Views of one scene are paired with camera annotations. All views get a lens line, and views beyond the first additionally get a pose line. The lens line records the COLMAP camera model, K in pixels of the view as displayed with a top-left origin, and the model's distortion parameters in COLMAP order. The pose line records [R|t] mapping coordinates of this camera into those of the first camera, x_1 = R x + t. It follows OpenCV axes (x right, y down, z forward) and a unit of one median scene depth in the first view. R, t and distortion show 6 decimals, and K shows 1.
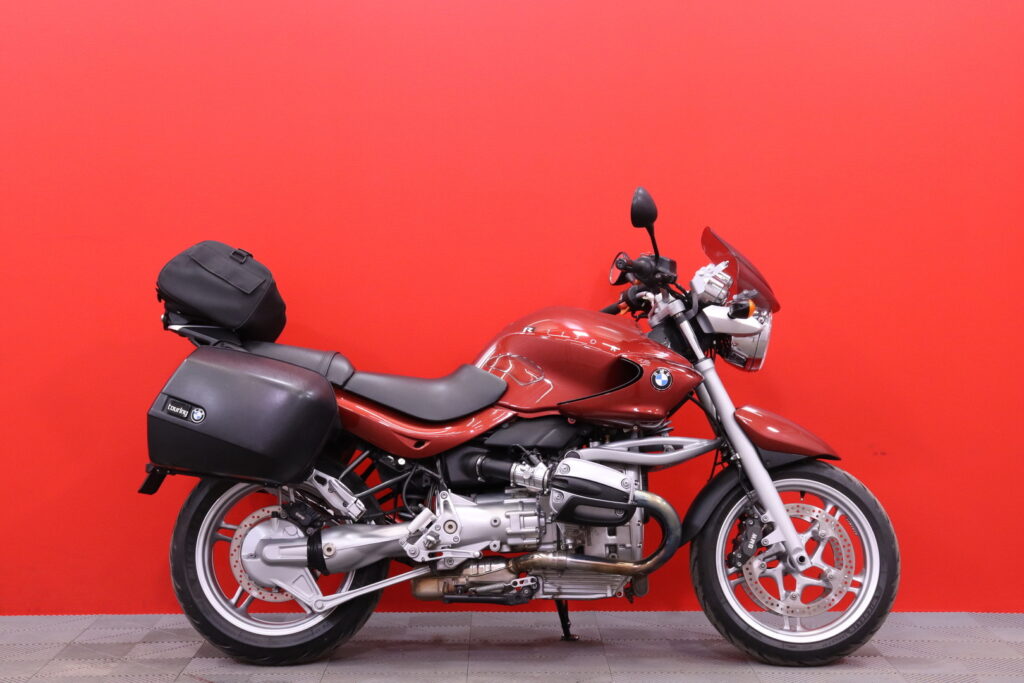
lens RADIAL K [[1754.4, 0, 512.0], [0, 1754.4, 337.5], [0, 0, 1]] dist [0.185696, 0.000000]
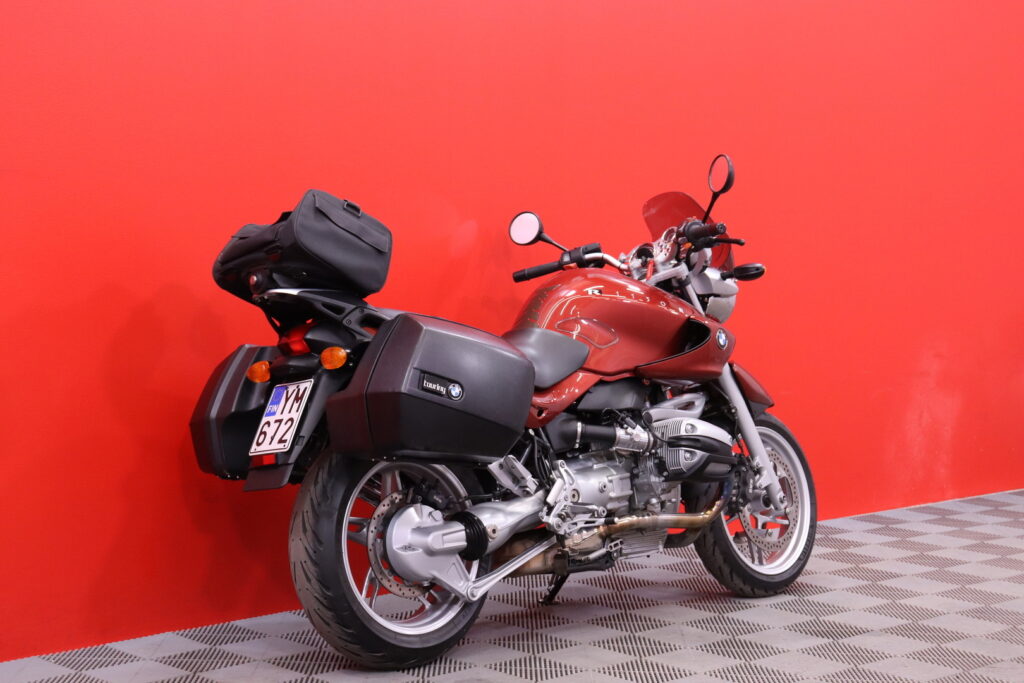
lens RADIAL K [[1915.0, 0, 514.3], [0, 1915.0, 338.4], [0, 0, 1]] dist [0.233034, 0.000000]
pose [[0.680049, -0.024272, 0.732765, -0.821605], [-0.000151, 0.999447, 0.033245, -0.014230], [-0.733167, -0.022719, 0.679669, 0.304380]]
